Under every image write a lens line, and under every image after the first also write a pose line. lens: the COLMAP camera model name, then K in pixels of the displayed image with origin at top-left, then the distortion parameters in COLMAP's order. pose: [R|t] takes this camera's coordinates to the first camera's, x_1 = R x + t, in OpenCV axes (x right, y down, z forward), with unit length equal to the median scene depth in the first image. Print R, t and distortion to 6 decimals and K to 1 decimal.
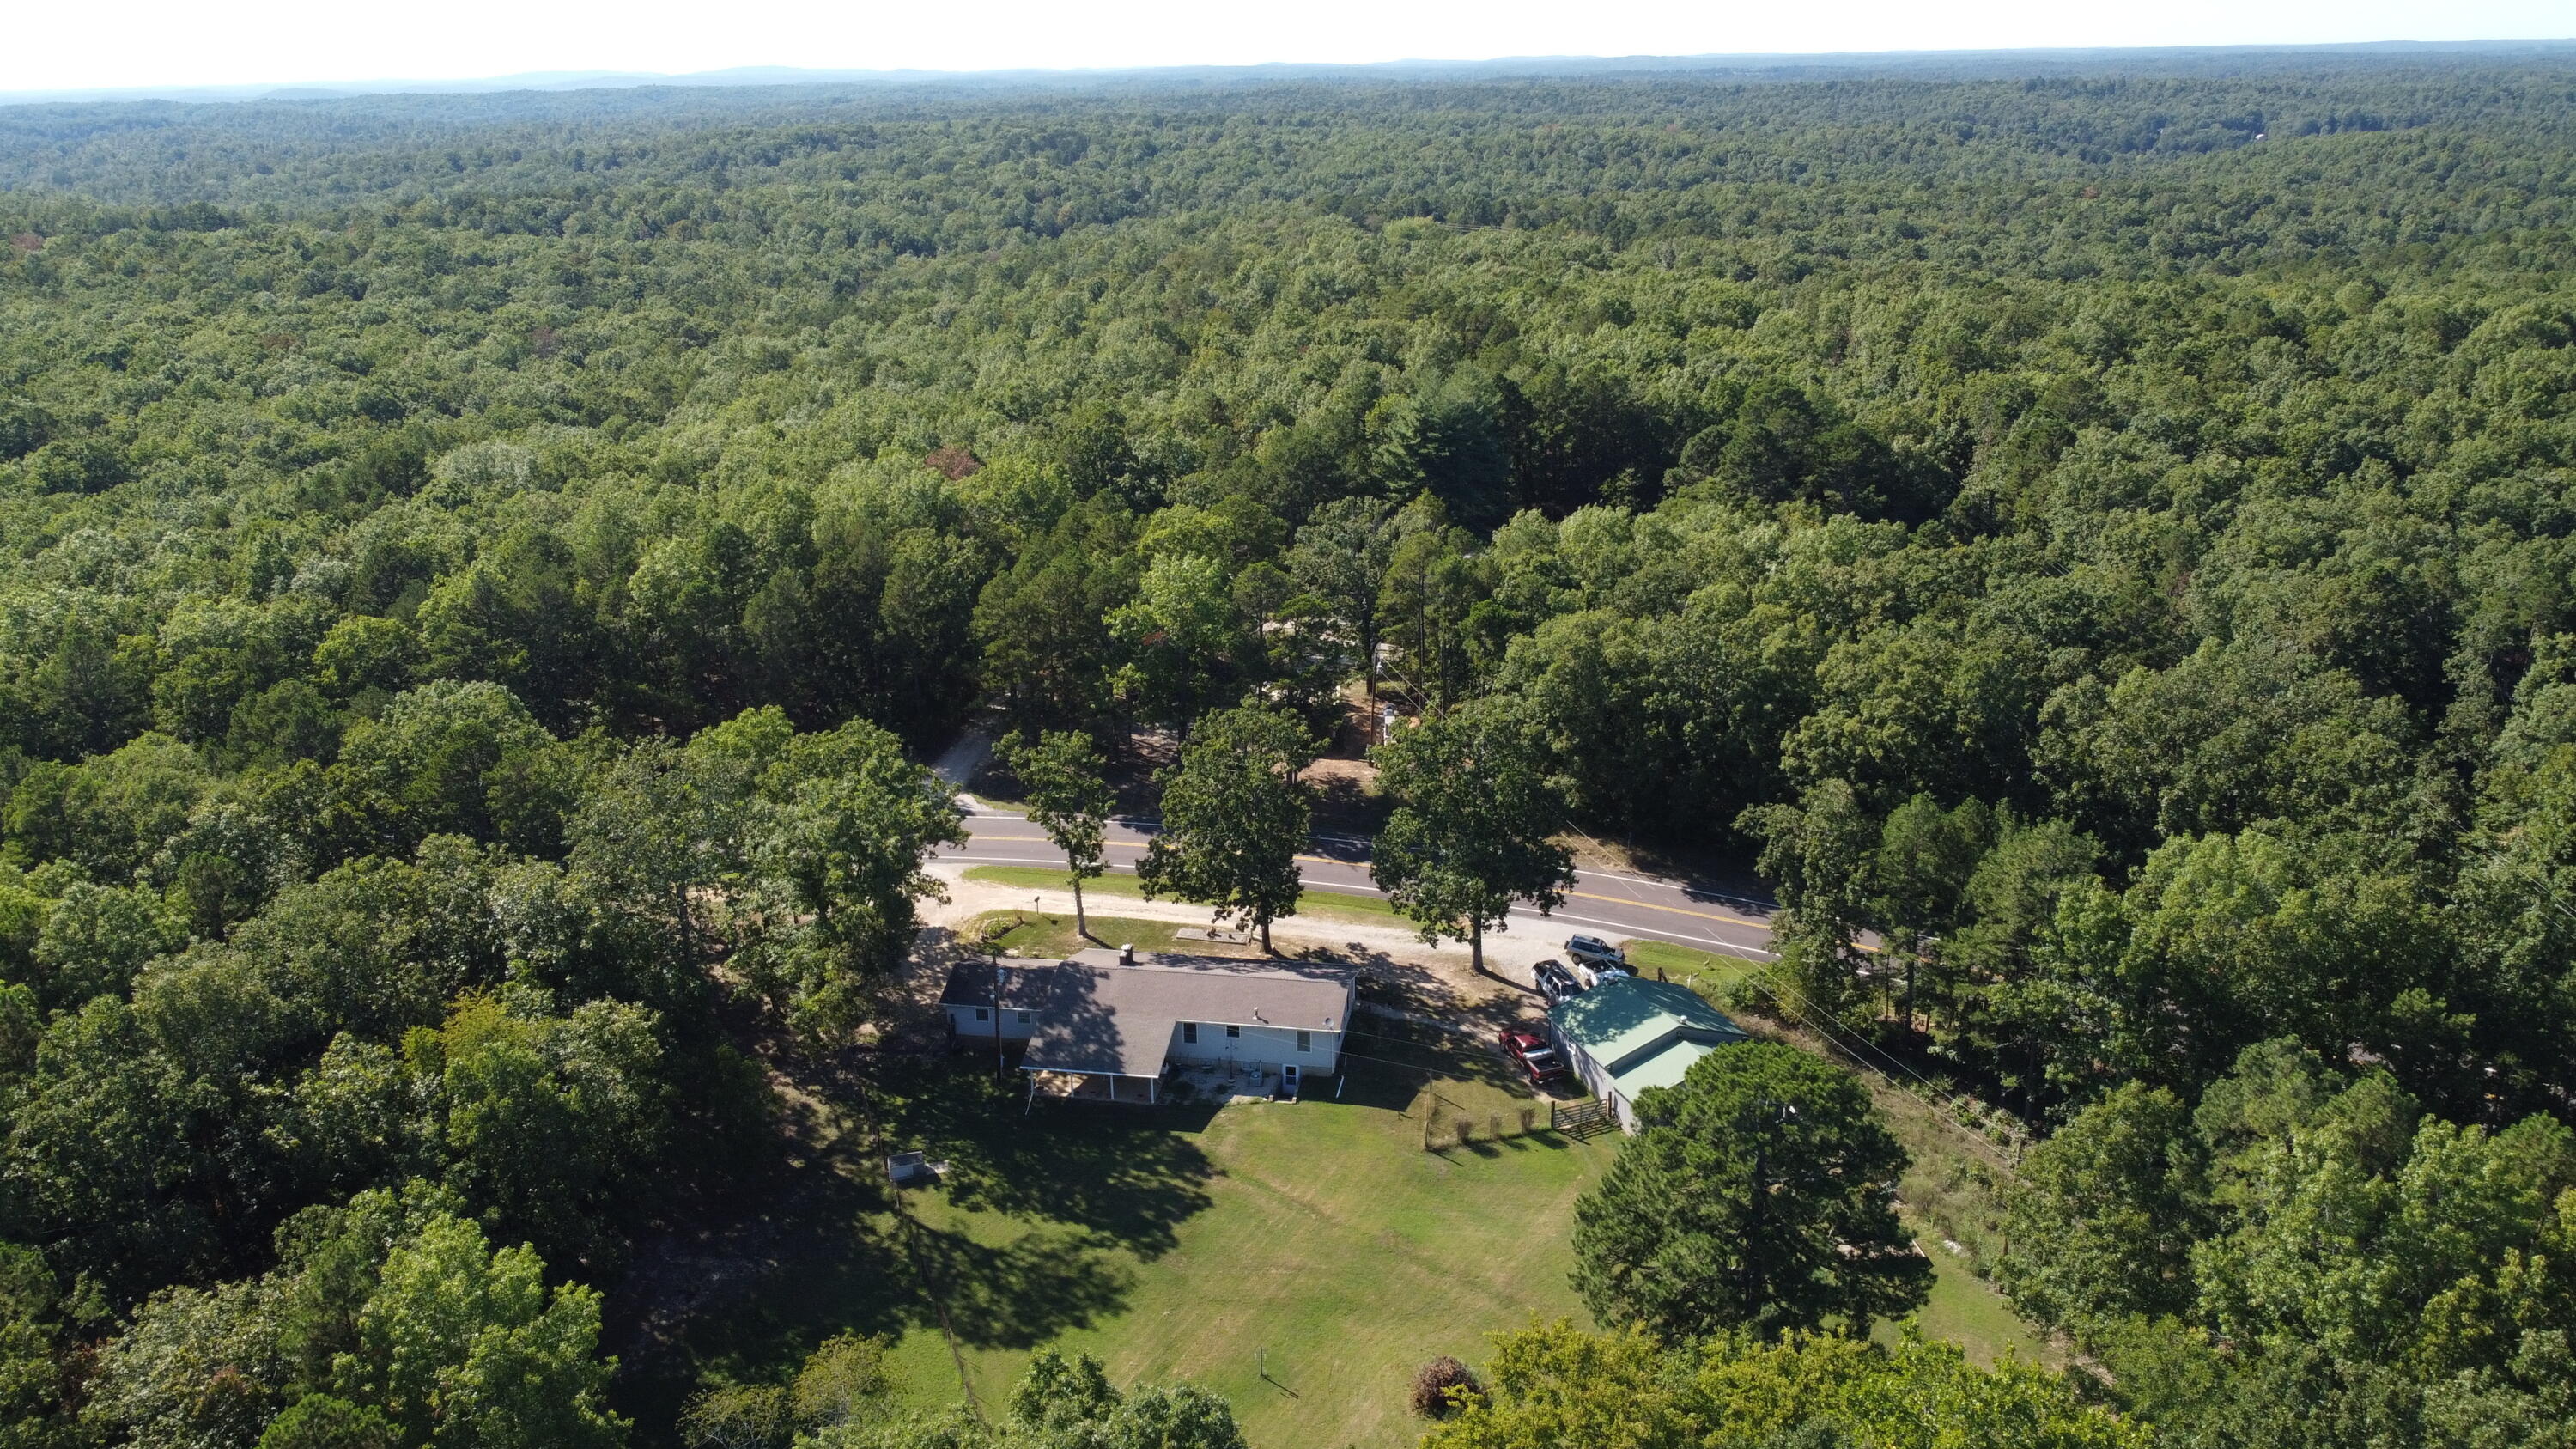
lens RADIAL K [[1869.0, 0, 1288.0], [0, 1869.0, 724.5], [0, 0, 1]] dist [-0.000750, -0.000916]
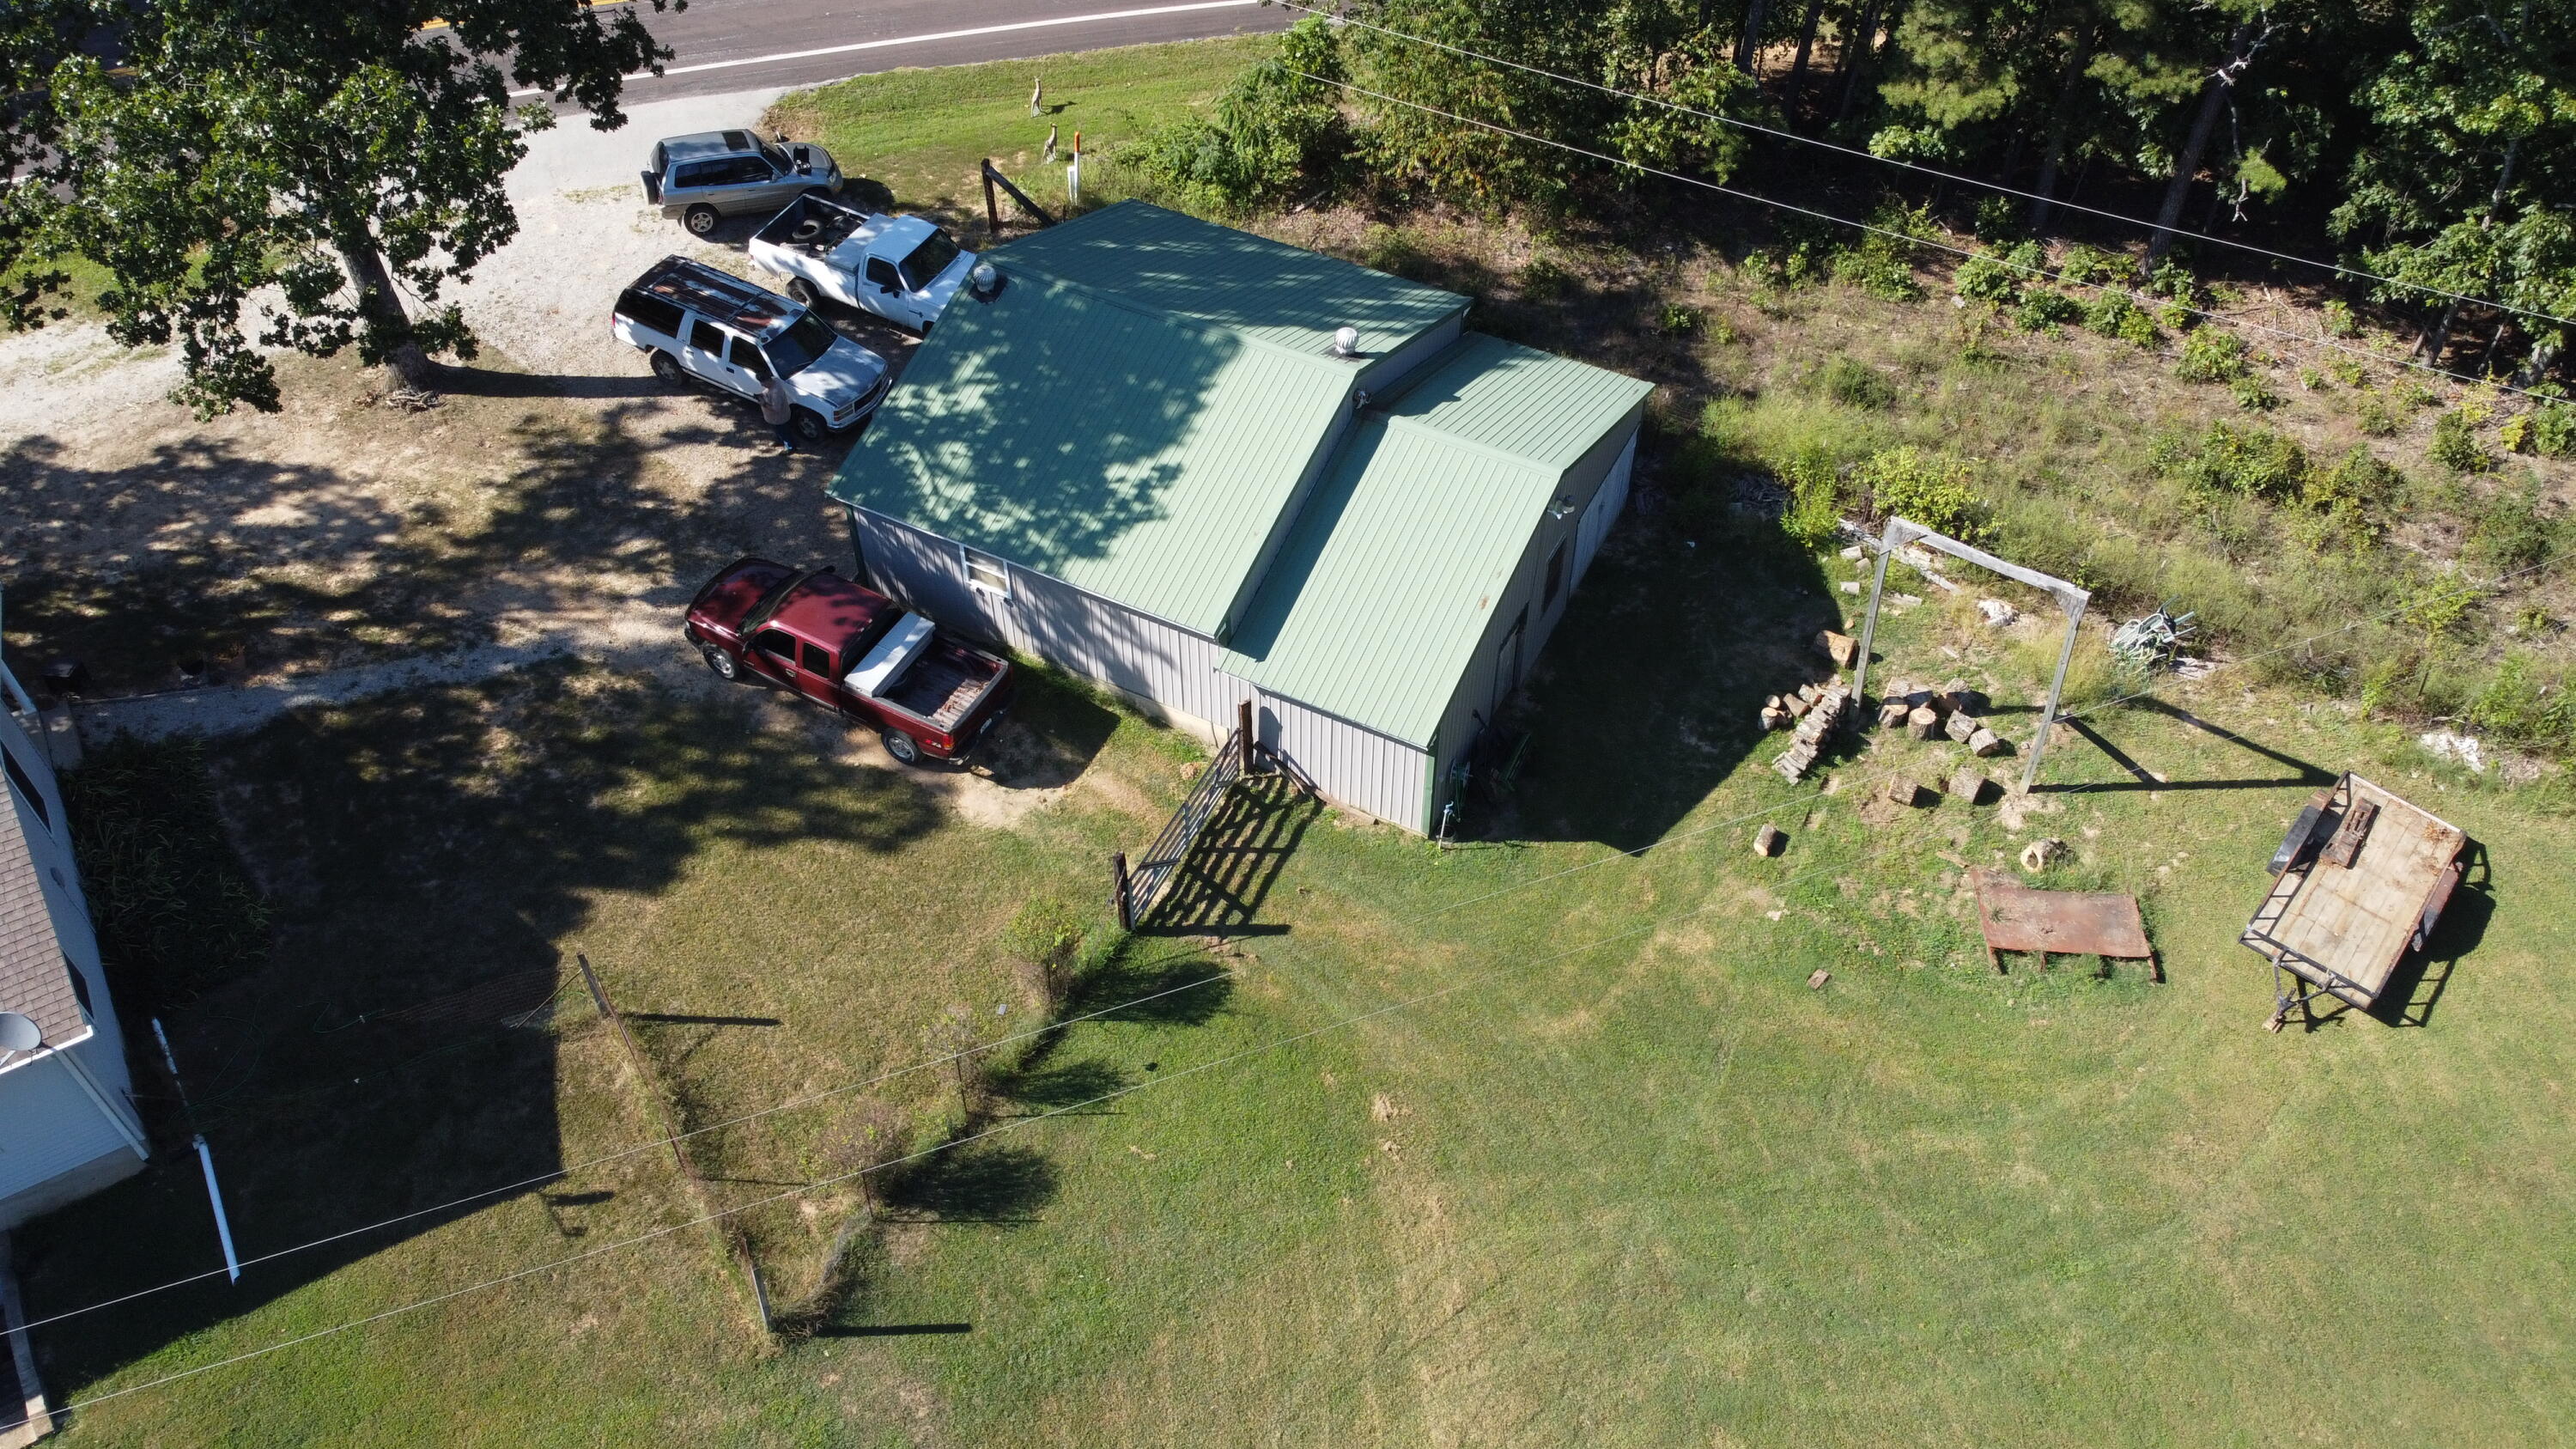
lens RADIAL K [[1993.1, 0, 1288.0], [0, 1993.1, 724.5], [0, 0, 1]] dist [-0.004274, -0.008792]
pose [[0.751056, -0.471791, 0.461875, 0.040976], [0.200015, 0.829270, 0.521829, 0.047555], [-0.629213, -0.299541, 0.717194, 0.759778]]
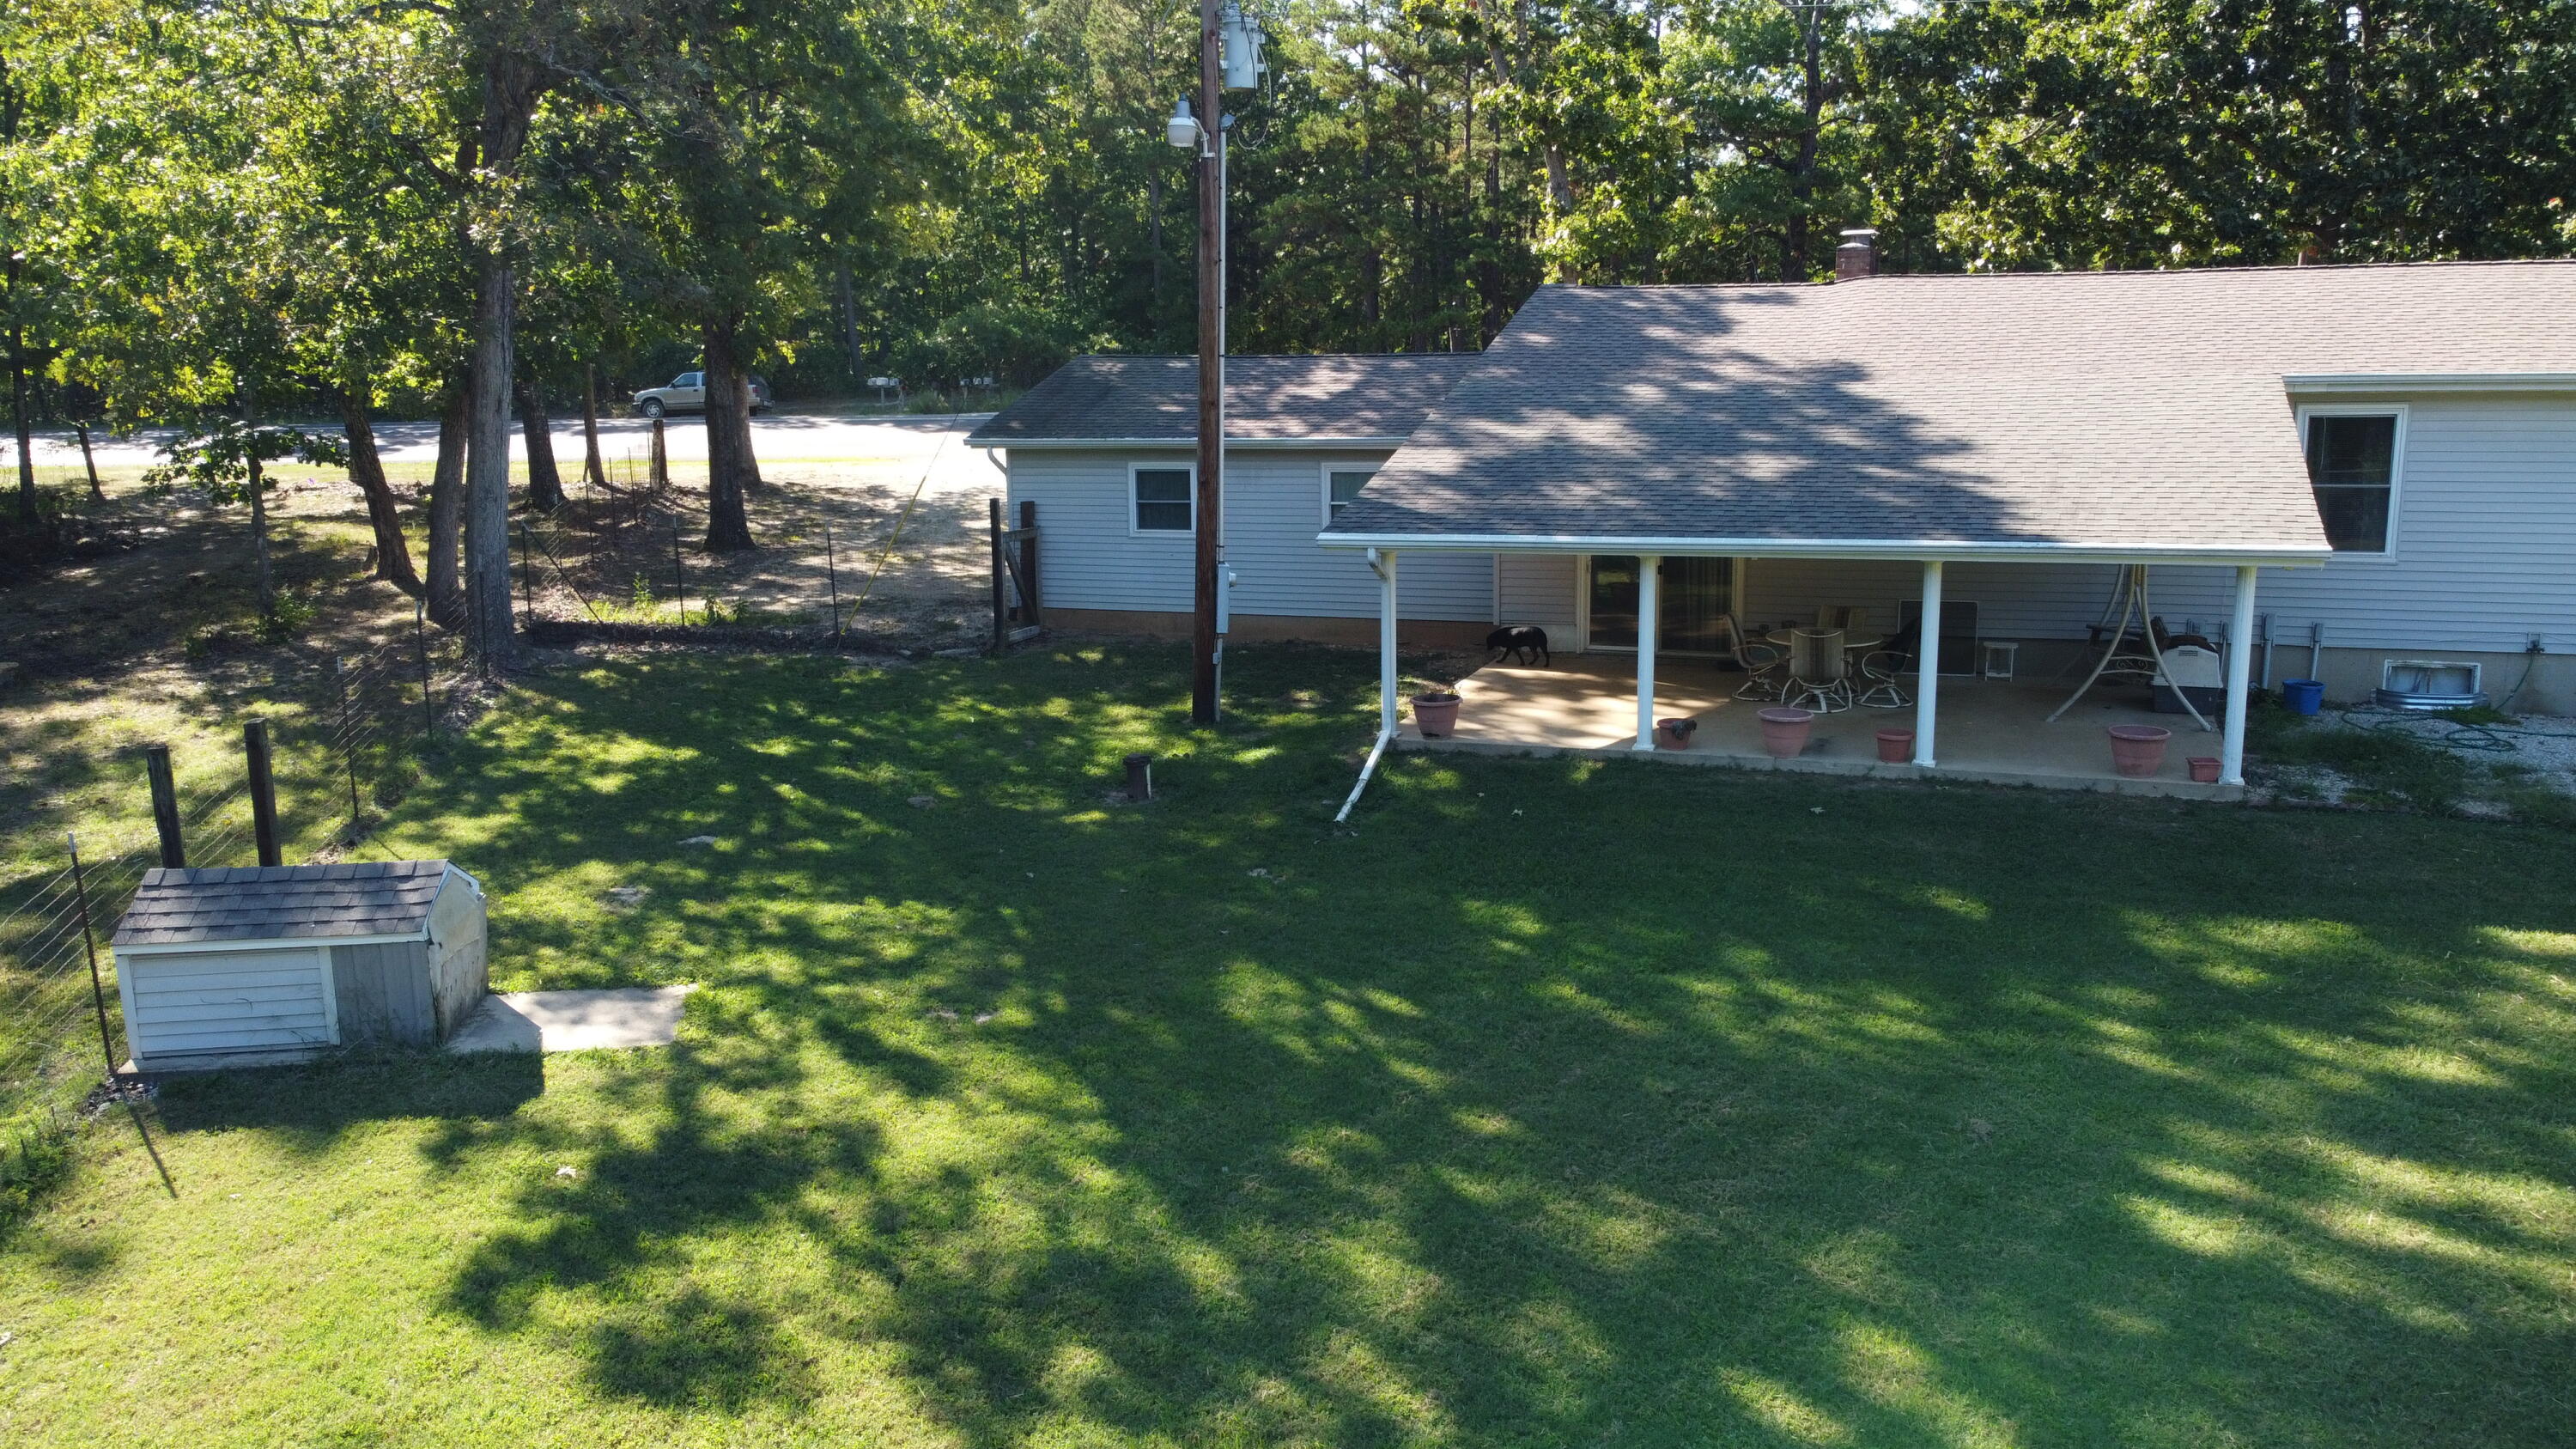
lens RADIAL K [[1939.2, 0, 1346.5], [0, 1939.2, 721.6], [0, 0, 1]] dist [0.000077, -0.002765]
pose [[0.986293, 0.035807, -0.161071, -0.112180], [-0.059633, 0.987542, -0.145617, 0.219192], [0.153851, 0.153226, 0.976141, 0.829286]]
